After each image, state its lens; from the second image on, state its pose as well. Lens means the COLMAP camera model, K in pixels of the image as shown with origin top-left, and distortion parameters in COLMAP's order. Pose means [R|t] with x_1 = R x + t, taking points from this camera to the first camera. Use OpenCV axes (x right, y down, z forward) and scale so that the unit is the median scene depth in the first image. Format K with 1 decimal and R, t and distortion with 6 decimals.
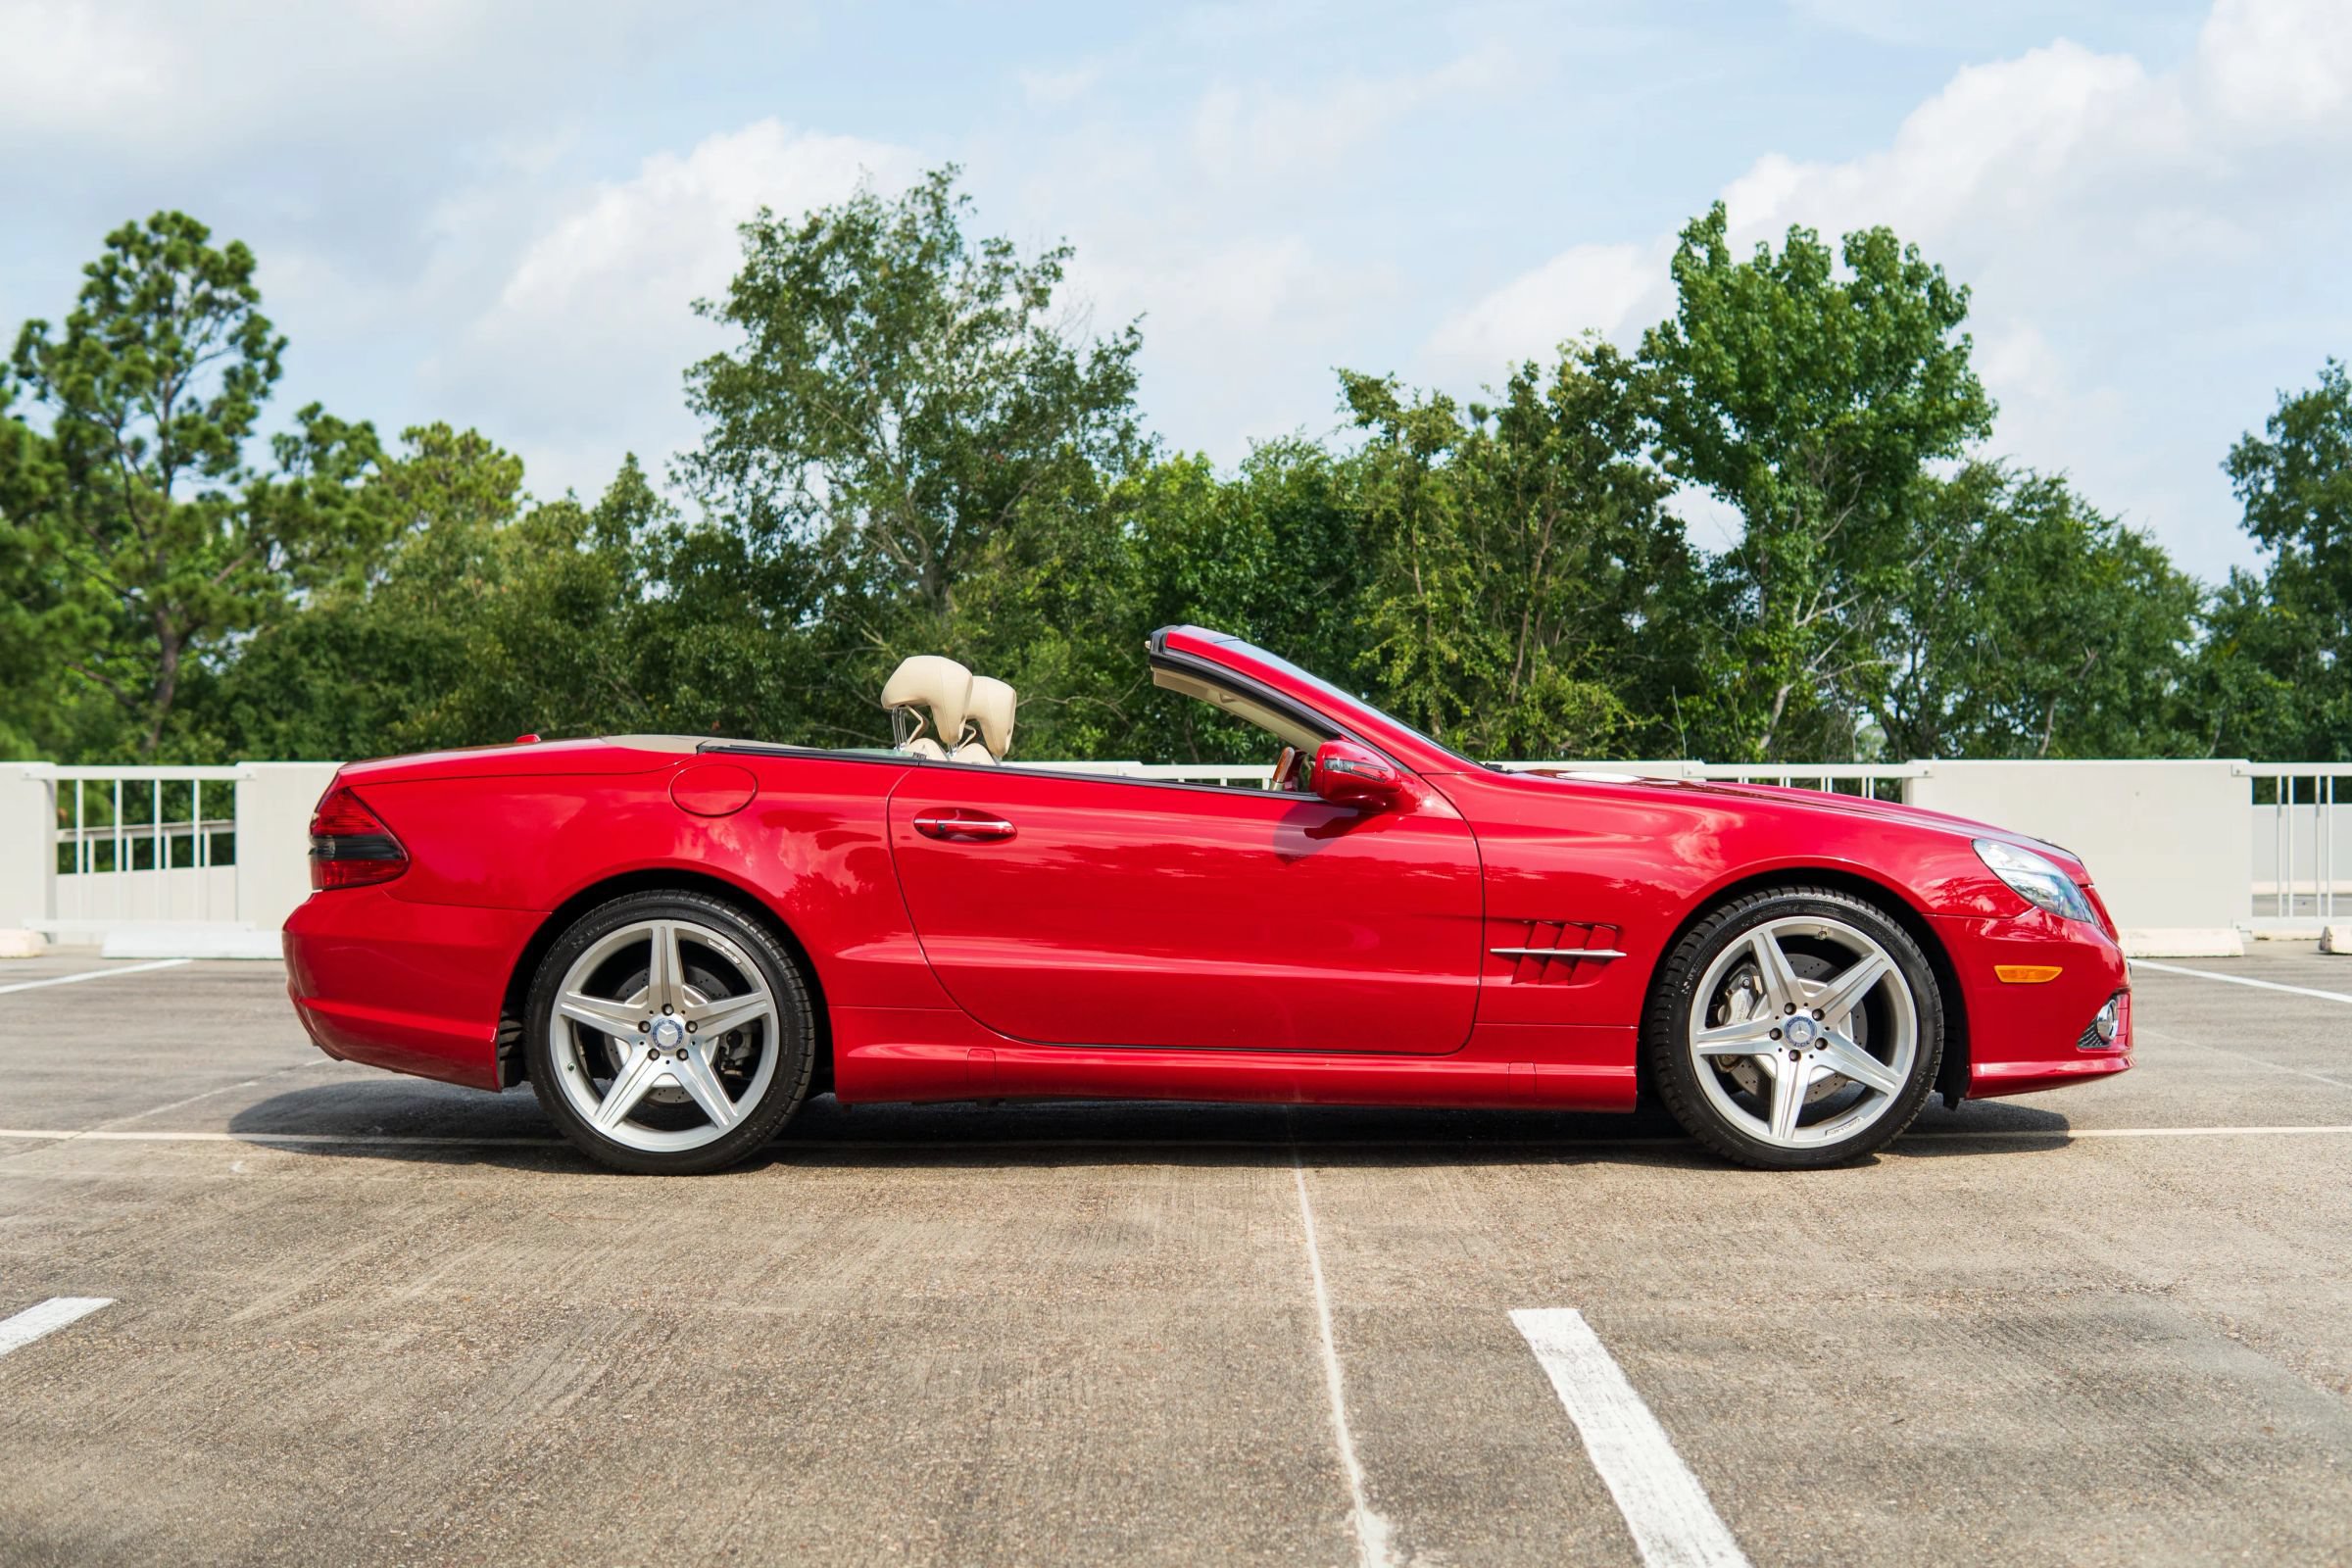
lens RADIAL K [[3141.9, 0, 1178.6], [0, 3141.9, 779.7], [0, 0, 1]] dist [-0.173450, -0.182631]
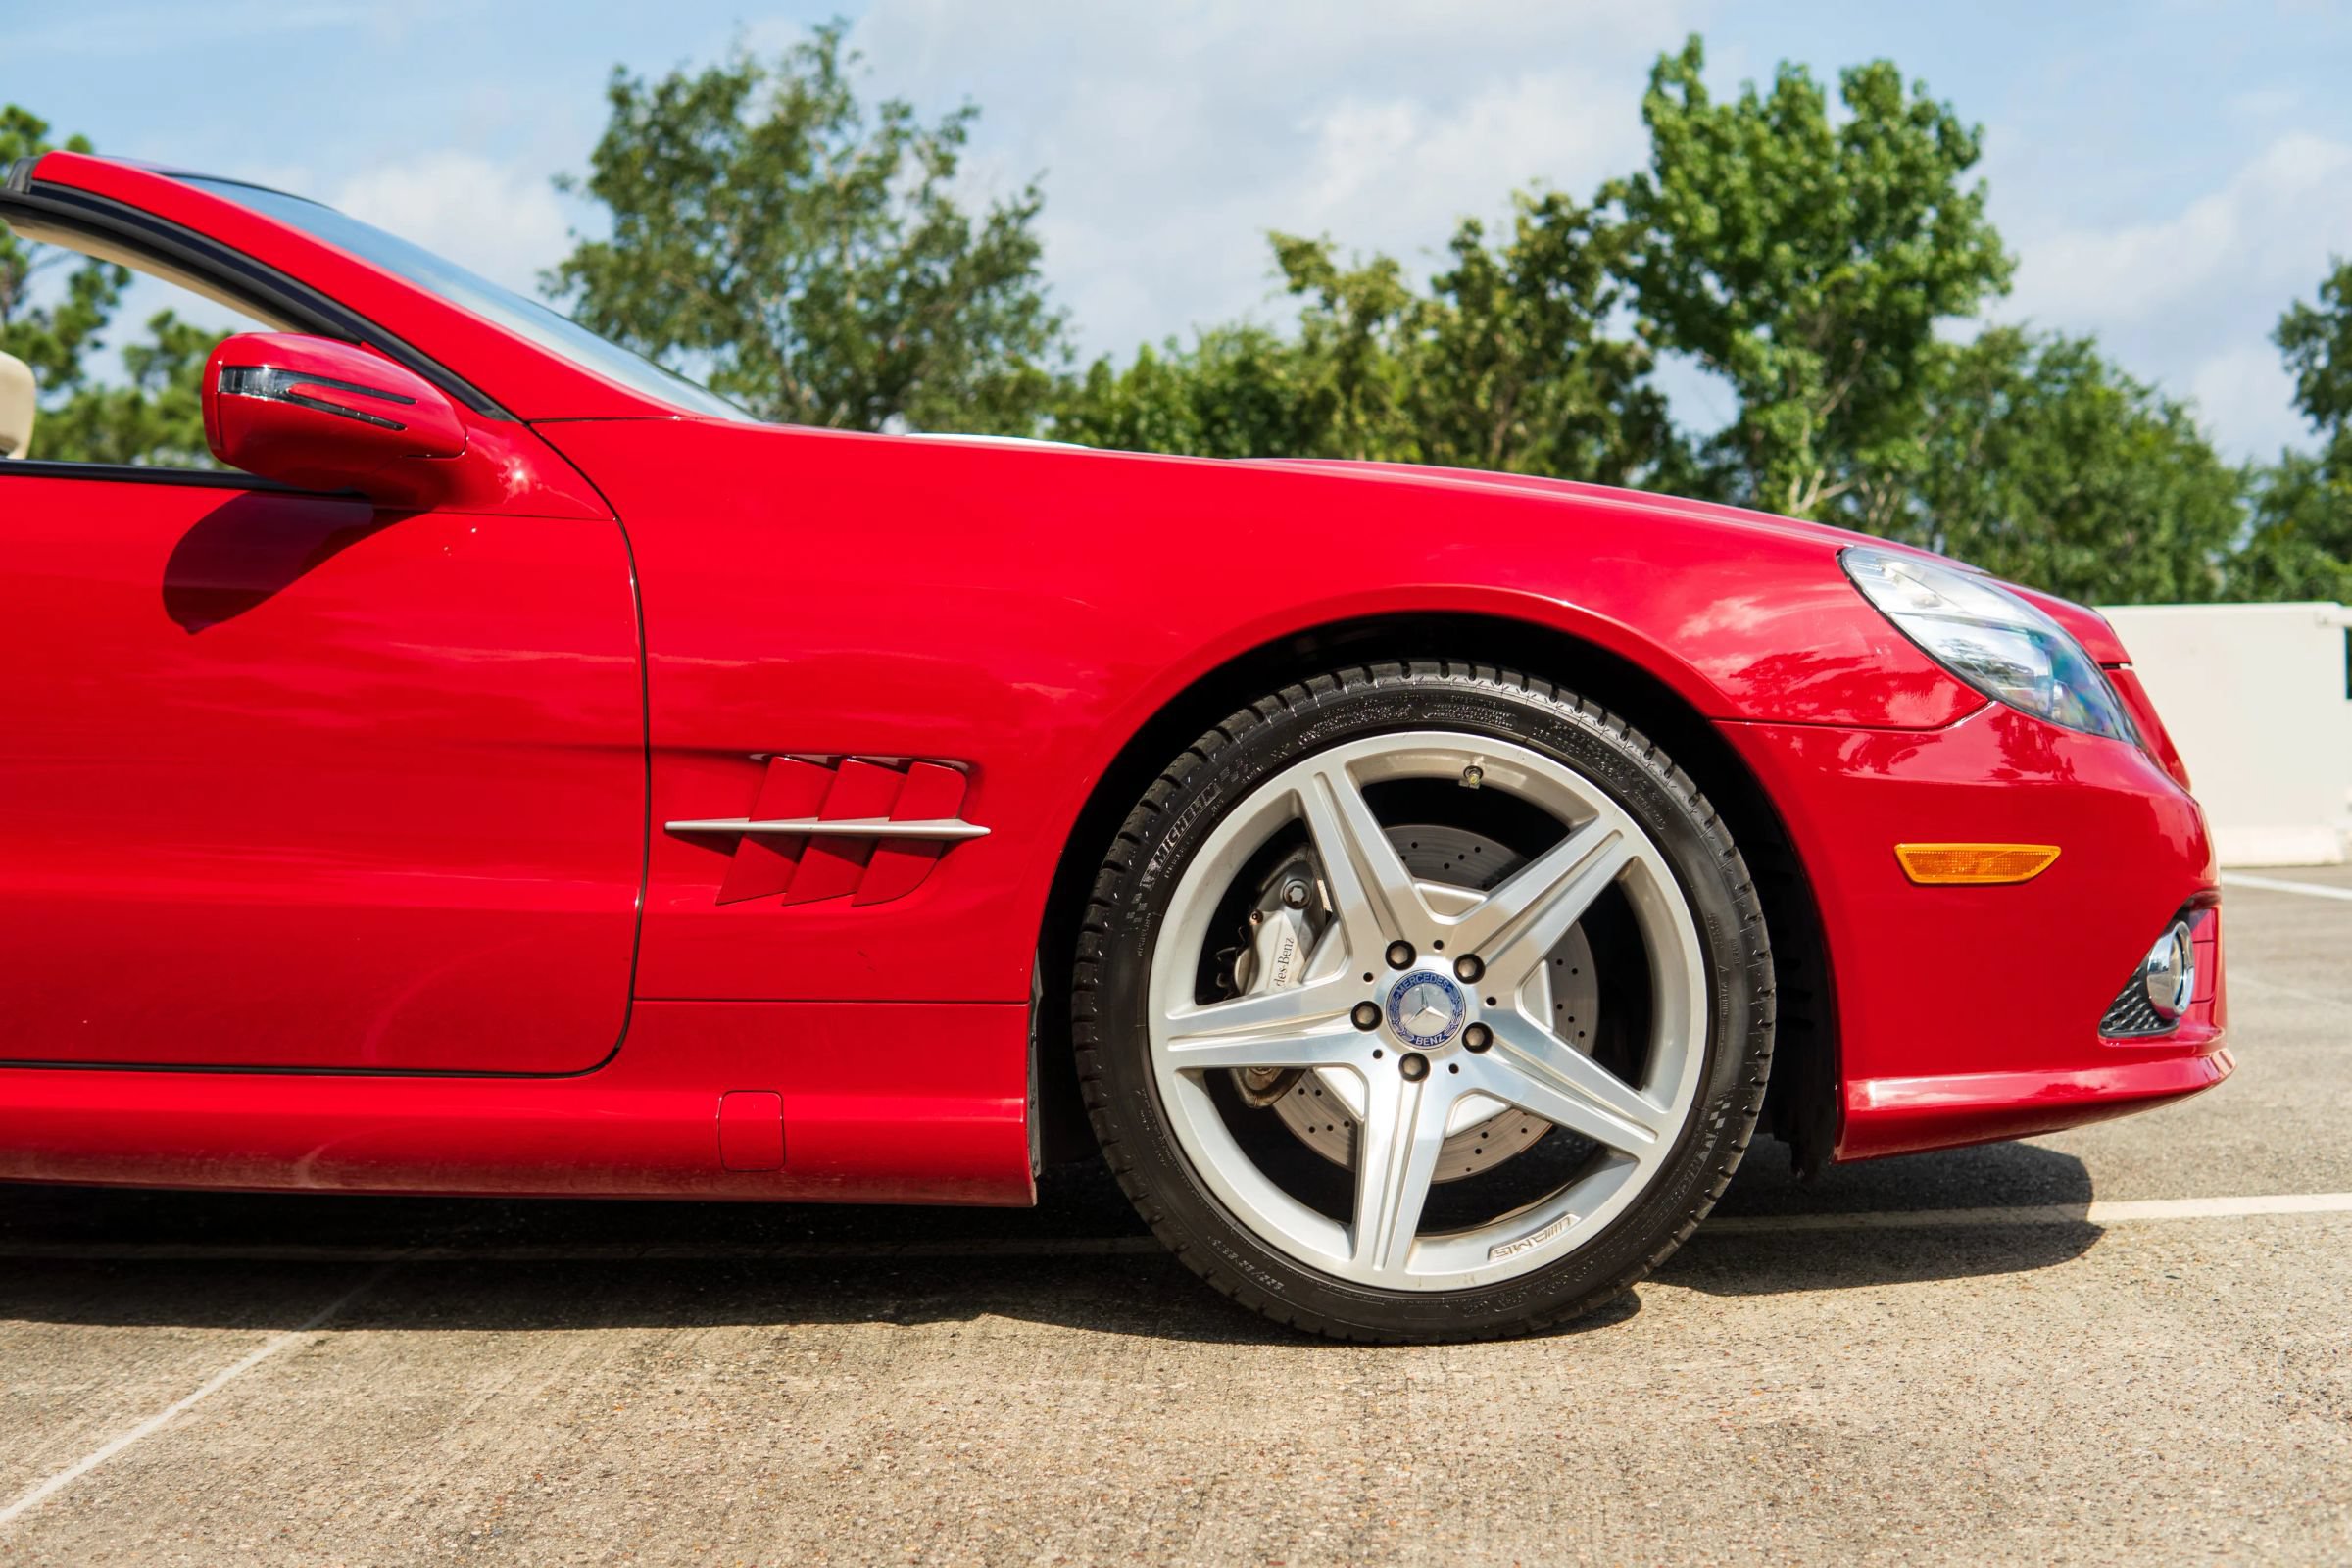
lens RADIAL K [[3180.4, 0, 1179.9], [0, 3180.4, 781.3], [0, 0, 1]] dist [-0.160240, -0.224278]
pose [[0.999784, -0.018742, -0.008986, 0.031140], [0.018903, 0.999657, 0.018117, 0.007659], [0.008644, -0.018283, 0.999795, 0.104849]]
